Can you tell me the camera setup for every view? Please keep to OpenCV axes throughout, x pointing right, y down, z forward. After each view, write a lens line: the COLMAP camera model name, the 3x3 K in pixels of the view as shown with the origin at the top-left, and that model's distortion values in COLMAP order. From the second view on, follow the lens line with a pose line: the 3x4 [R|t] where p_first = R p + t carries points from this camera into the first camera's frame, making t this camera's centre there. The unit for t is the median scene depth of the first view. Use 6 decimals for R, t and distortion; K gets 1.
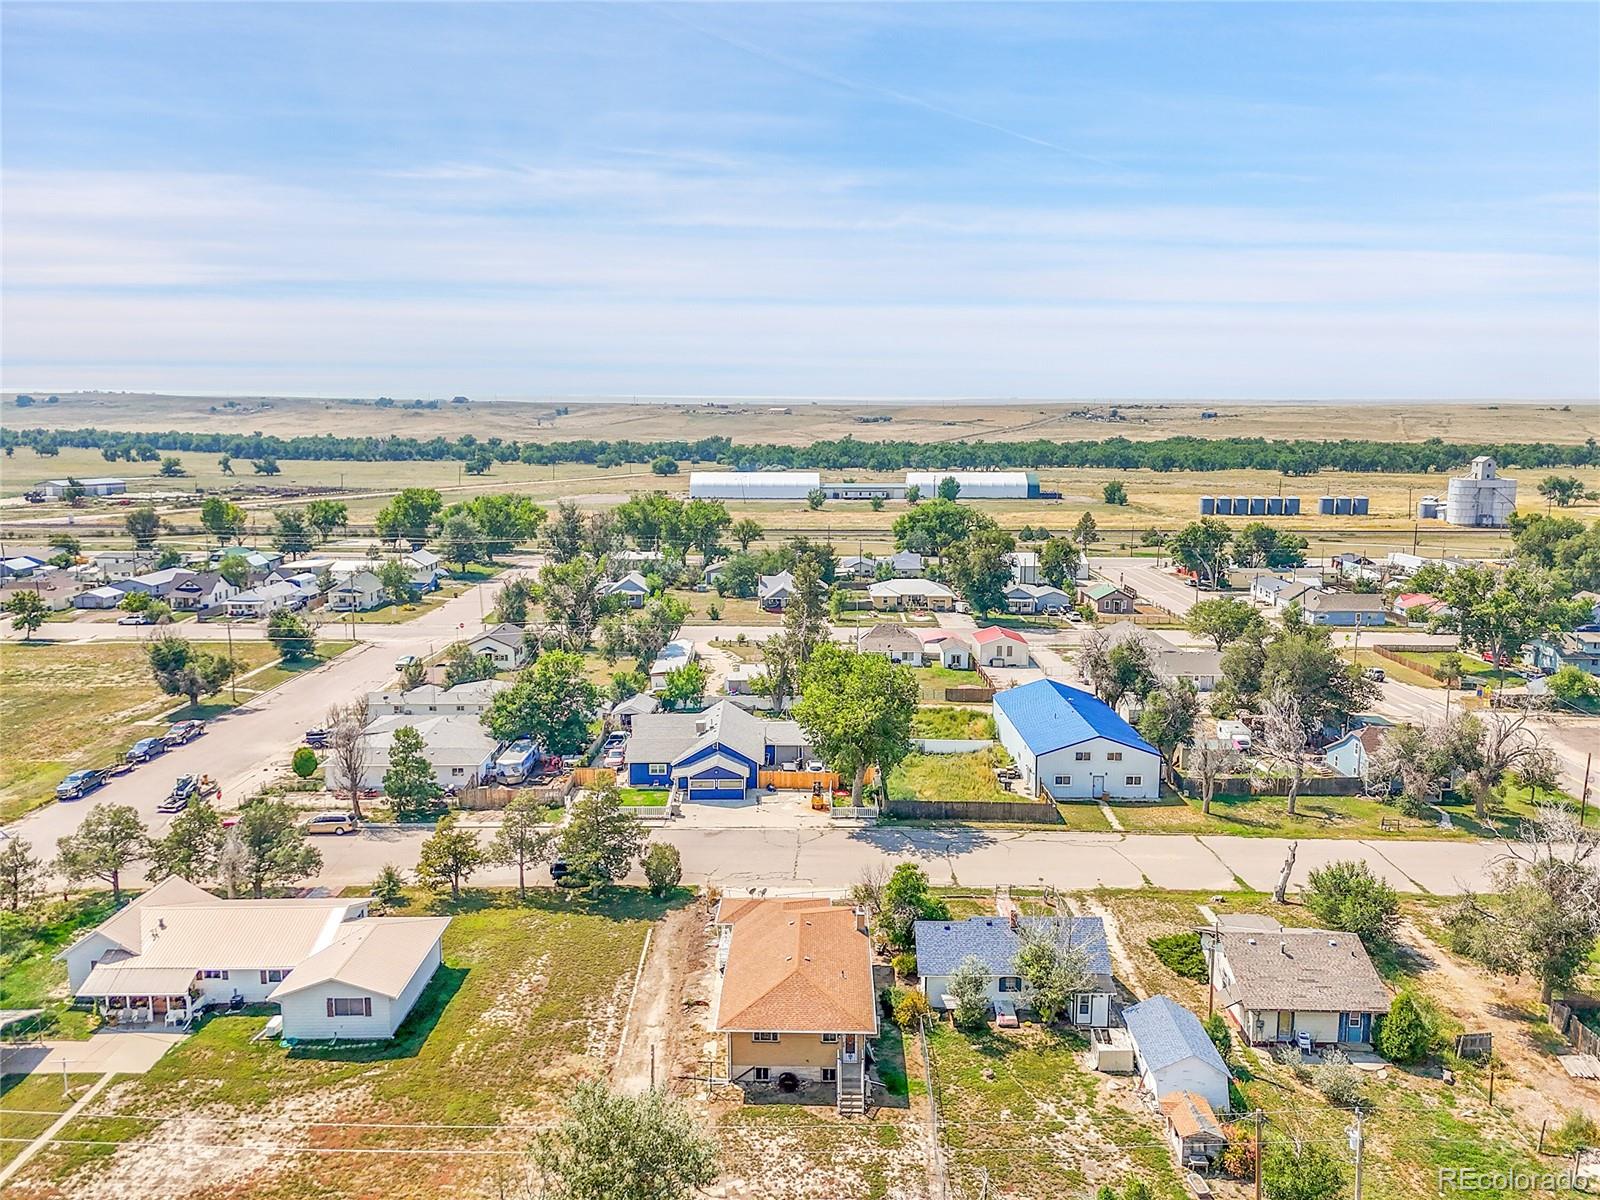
lens RADIAL K [[1178.3, 0, 805.0], [0, 1178.3, 600.2], [0, 0, 1]] dist [0.069492, -0.056627]
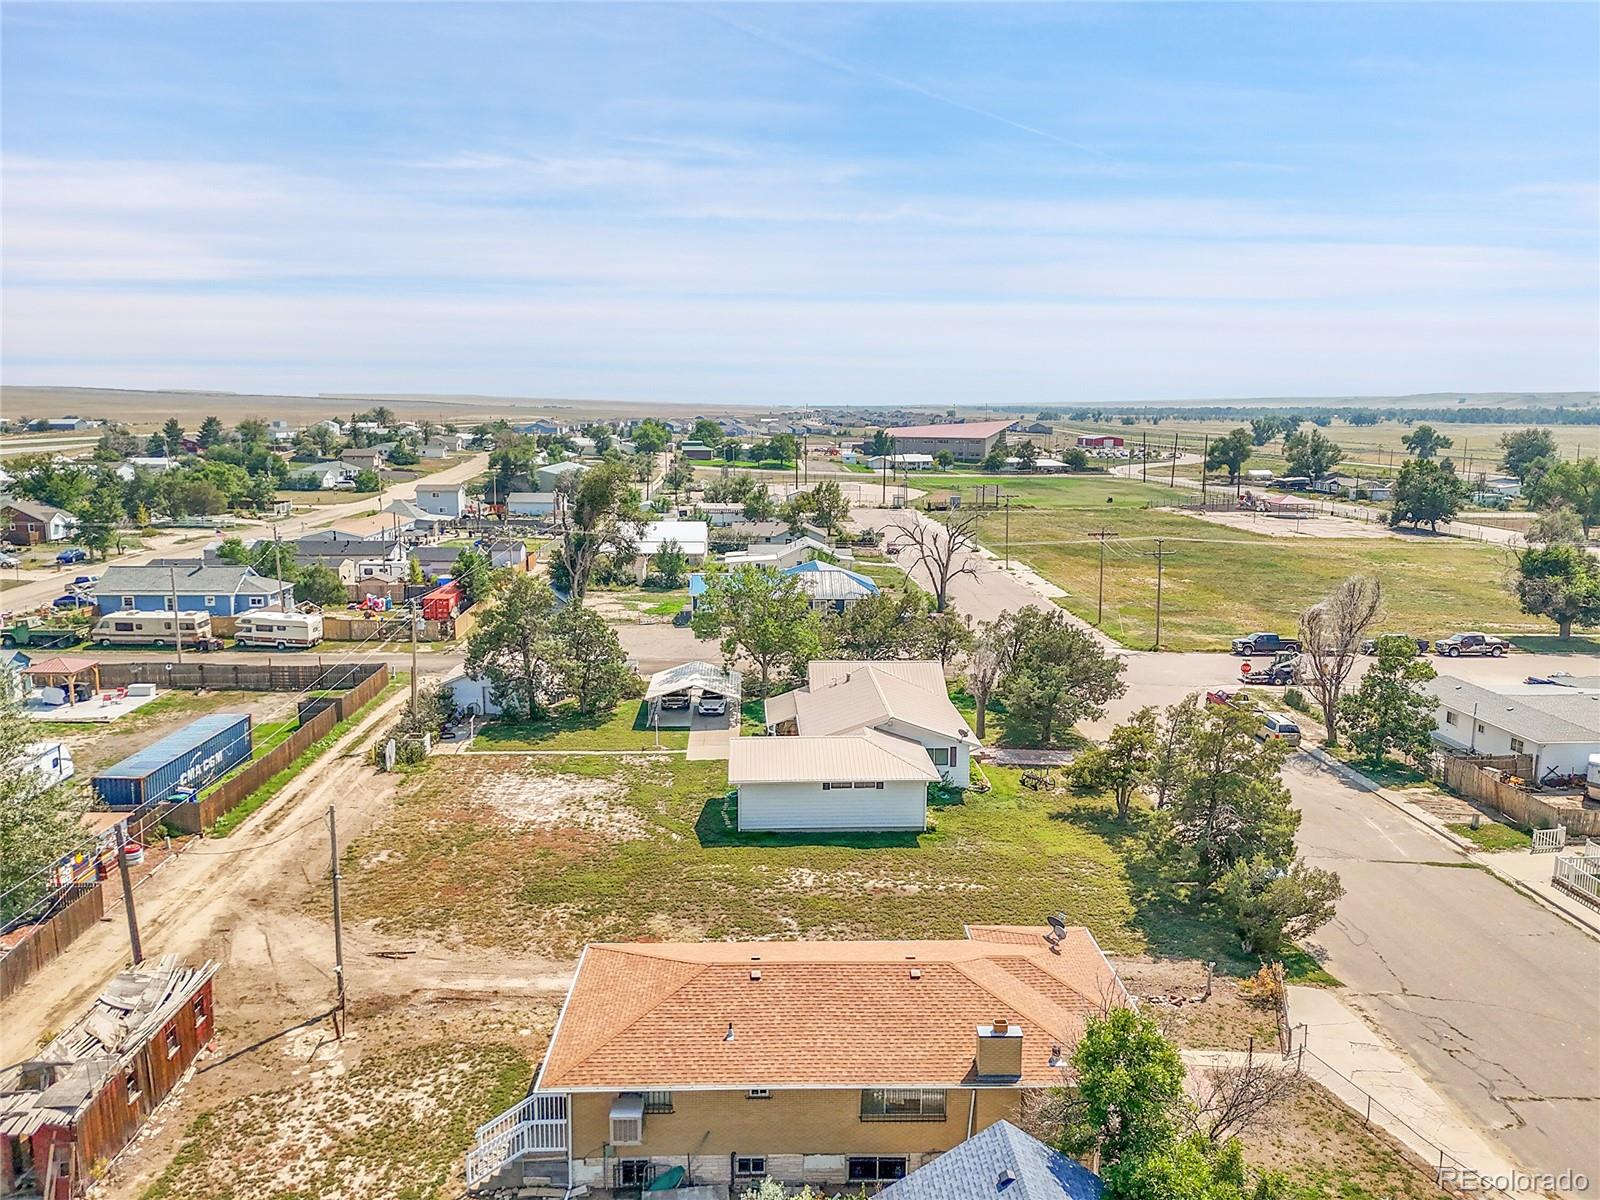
lens RADIAL K [[1179.8, 0, 805.8], [0, 1179.8, 596.7], [0, 0, 1]] dist [0.062814, -0.036769]
pose [[0.048223, 0.157419, -0.986354, 0.317414], [-0.164784, 0.975225, 0.147586, 0.041247], [0.985150, 0.155418, 0.072969, 0.627484]]
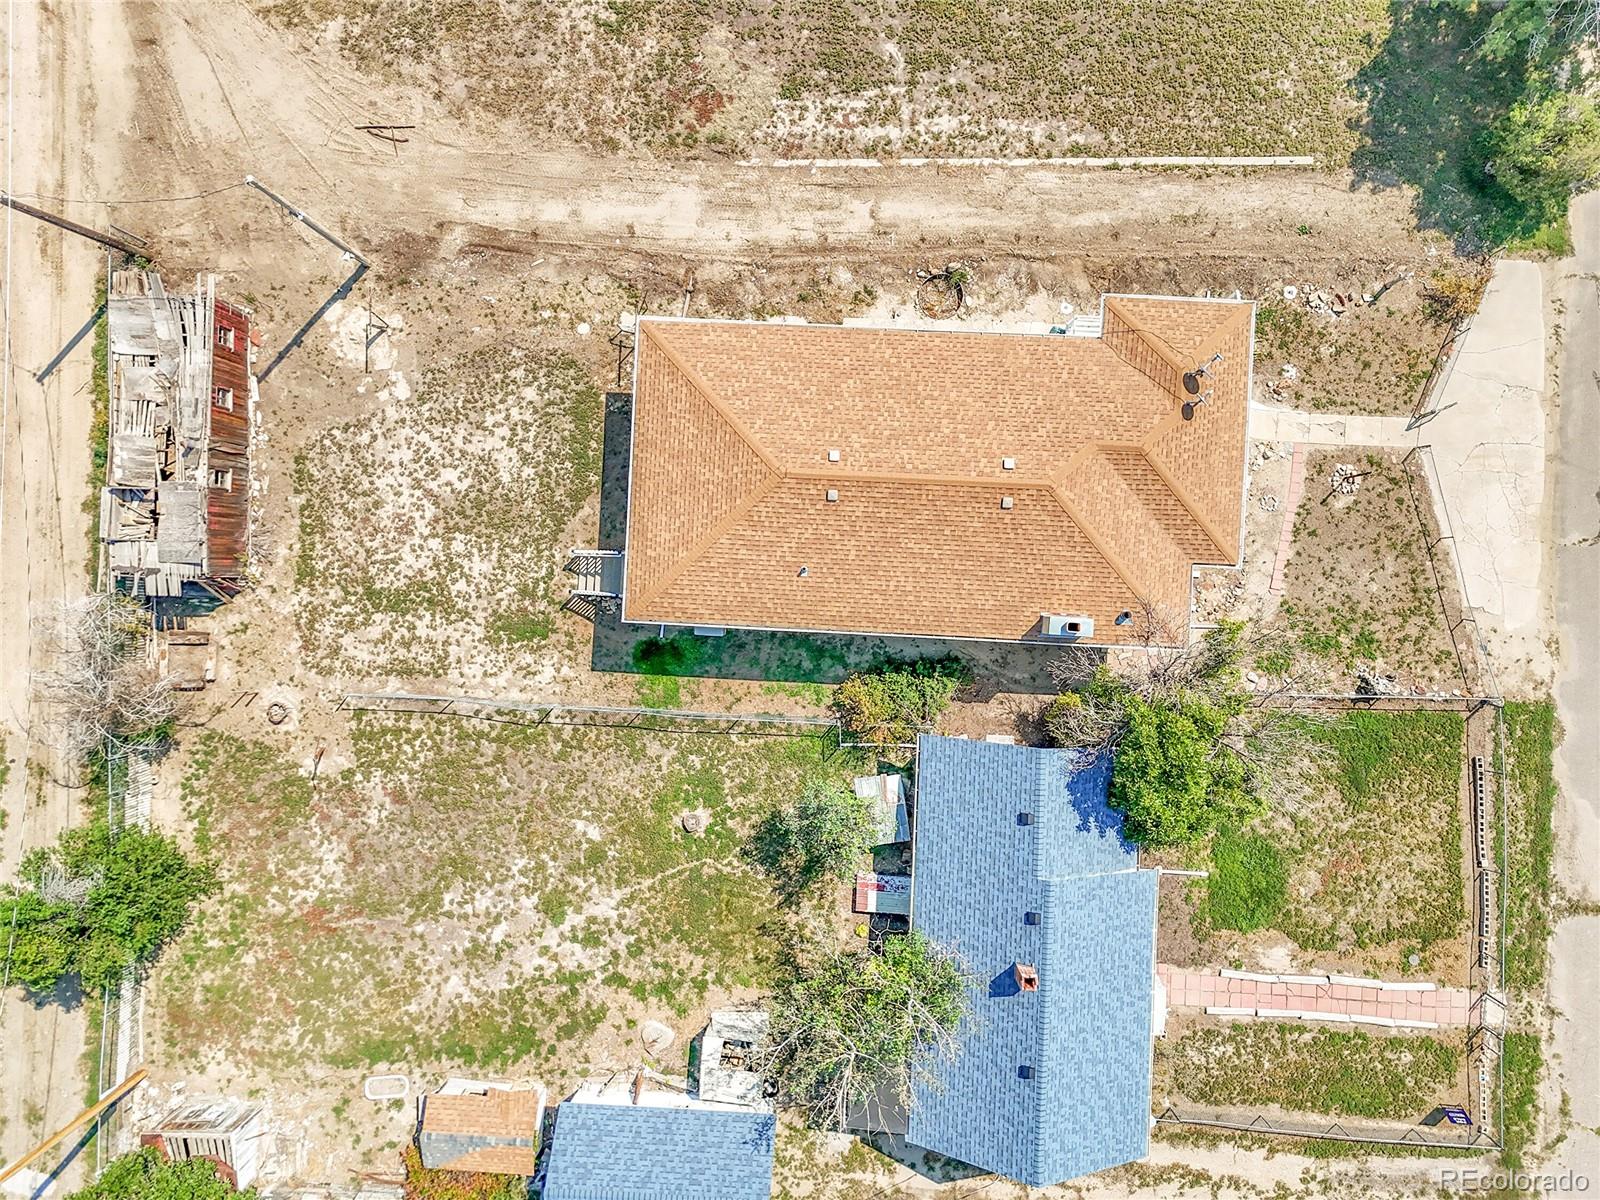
lens RADIAL K [[1178.3, 0, 805.0], [0, 1178.3, 600.2], [0, 0, 1]] dist [0.069492, -0.056627]
pose [[-0.029346, 0.999569, -0.000484, 0.029120], [-0.144539, -0.003764, 0.989492, -0.104465], [0.989064, 0.029108, 0.144587, 0.604017]]
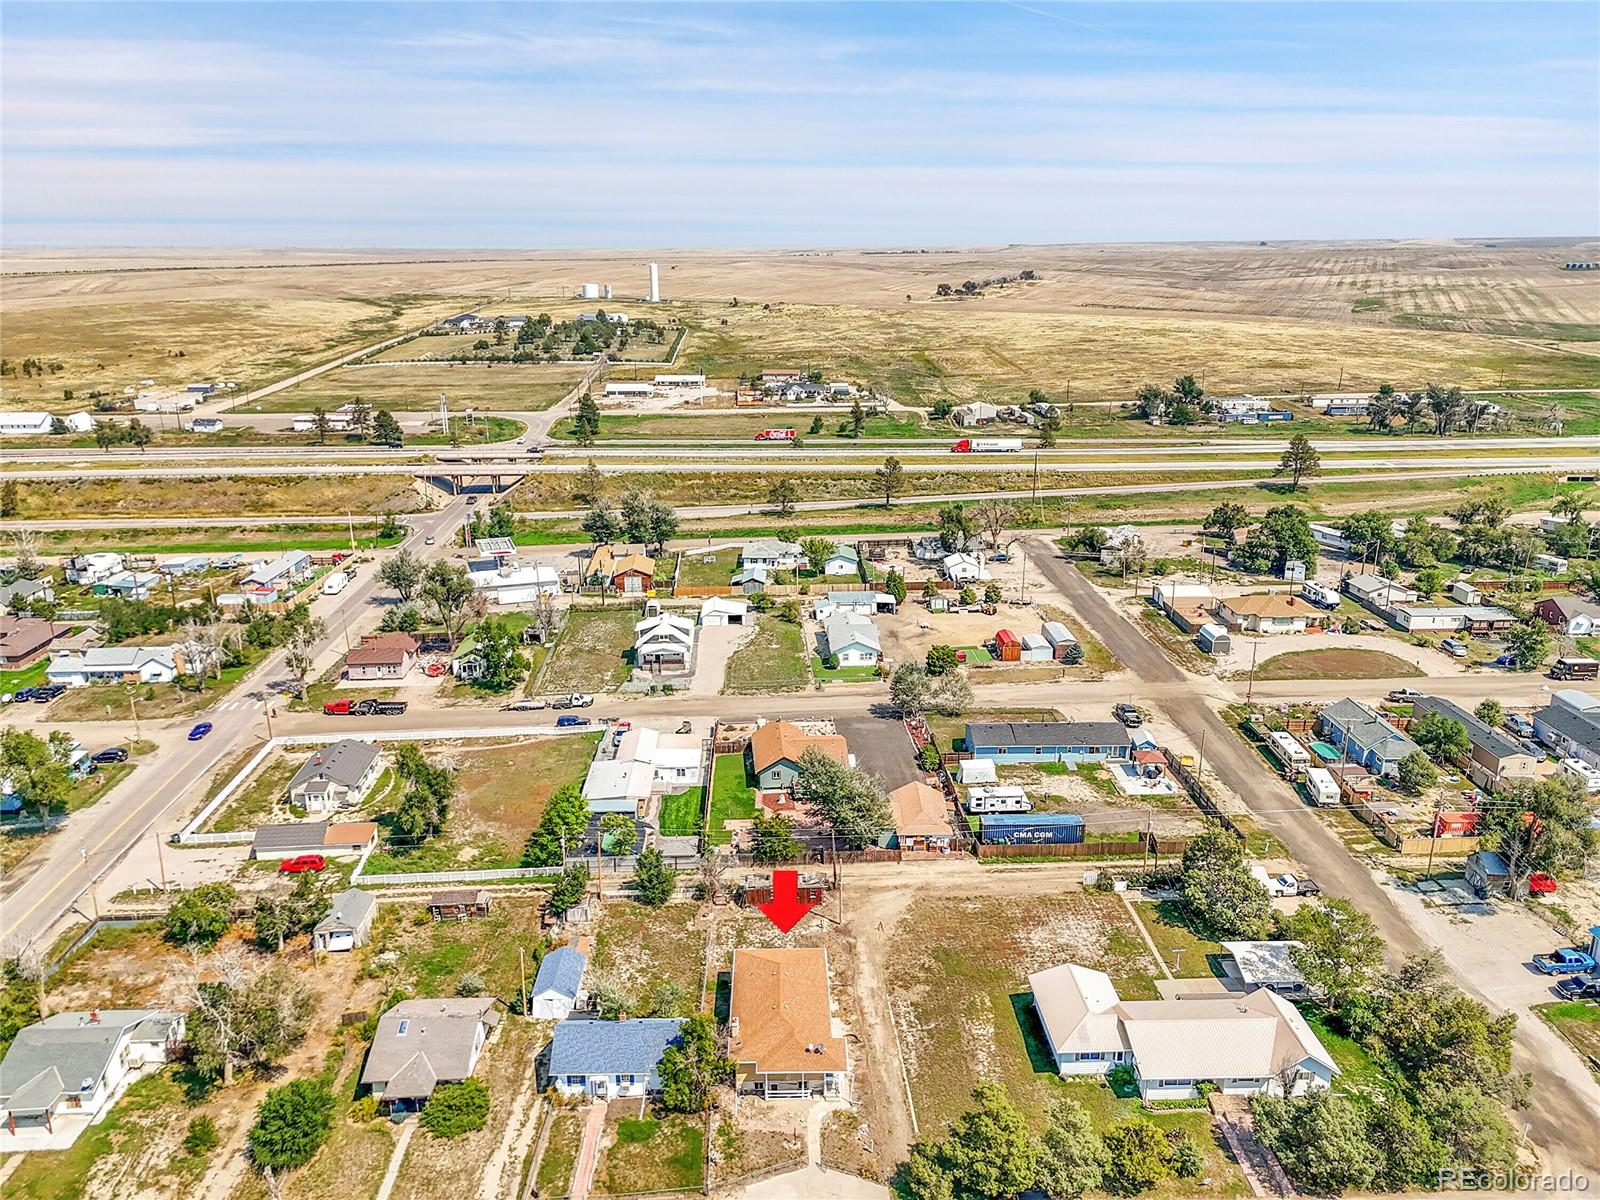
lens RADIAL K [[1178.3, 0, 805.0], [0, 1178.3, 600.2], [0, 0, 1]] dist [0.069492, -0.056627]
pose [[-0.999073, 0.012641, -0.041144, 0.012701], [-0.006845, 0.897071, 0.441834, -0.538236], [0.042494, 0.441706, -0.896153, 1.425110]]
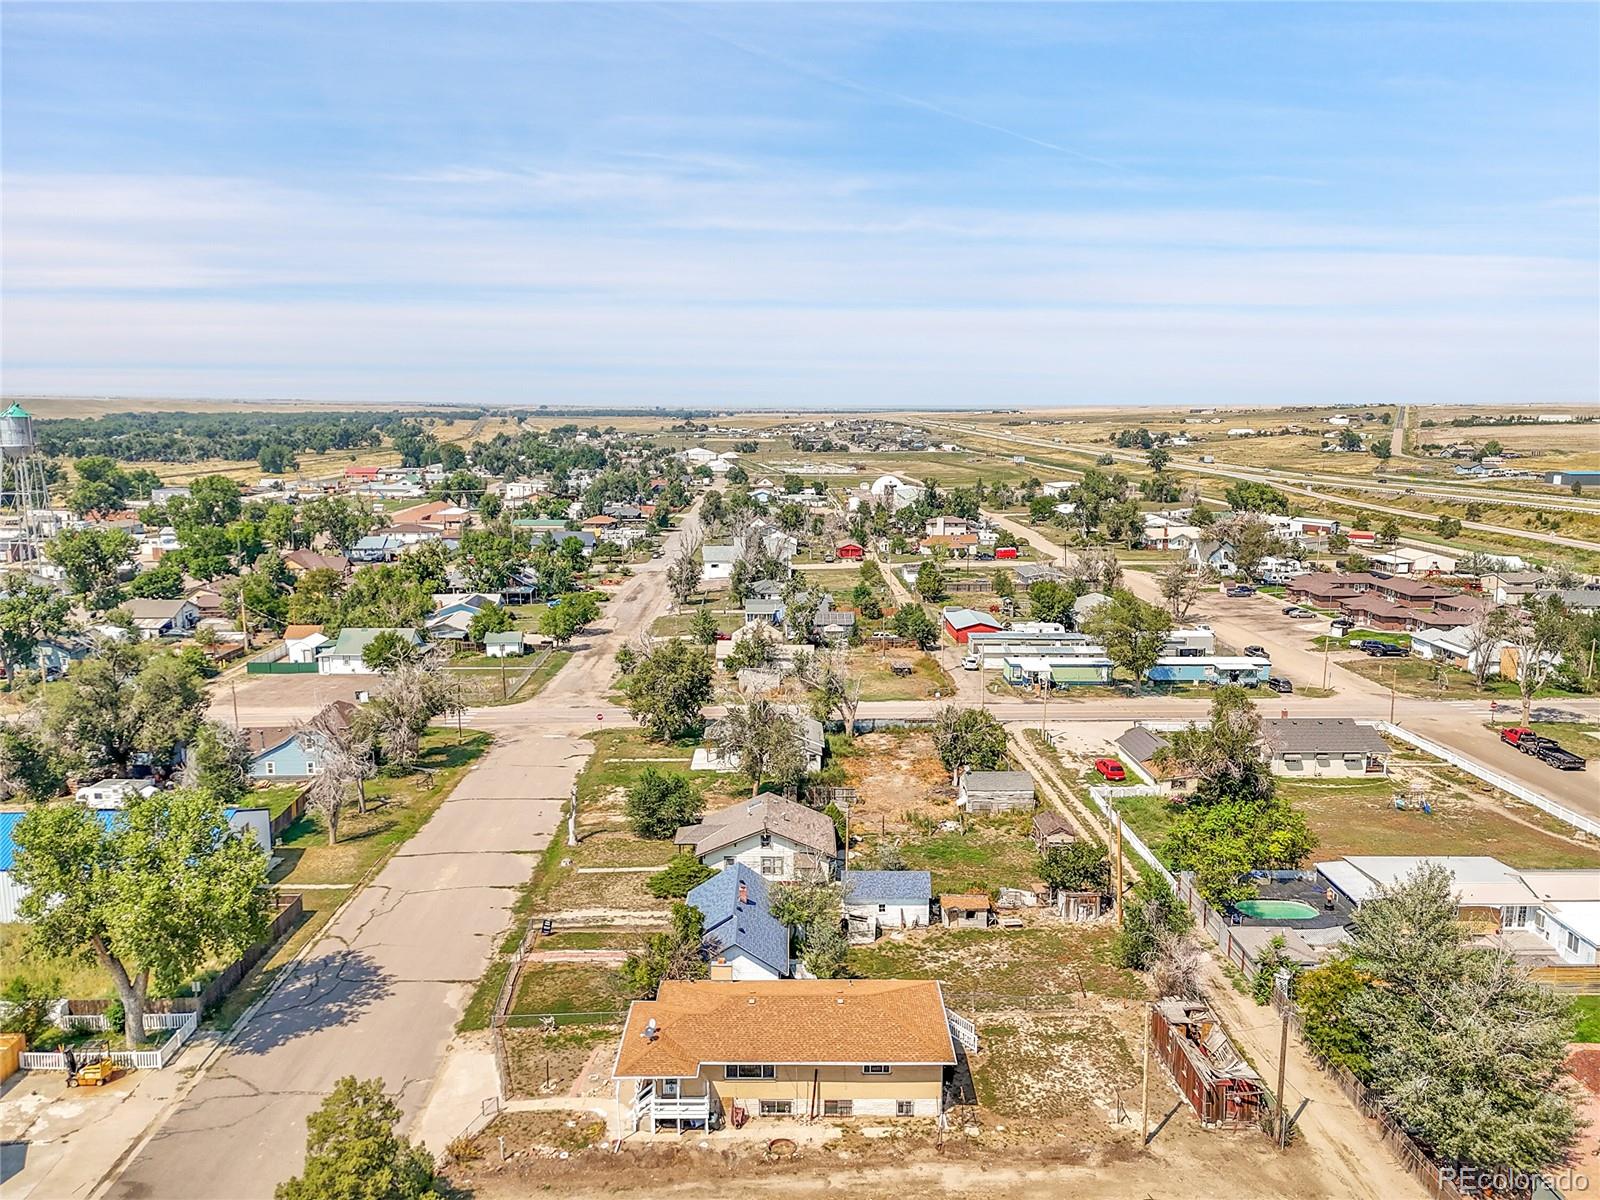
lens RADIAL K [[1178.3, 0, 805.0], [0, 1178.3, 600.2], [0, 0, 1]] dist [0.069492, -0.056627]
pose [[-0.025101, -0.169070, 0.985284, -0.572121], [0.158622, 0.972435, 0.170906, -0.108491], [-0.987020, 0.160578, 0.002409, 0.638364]]
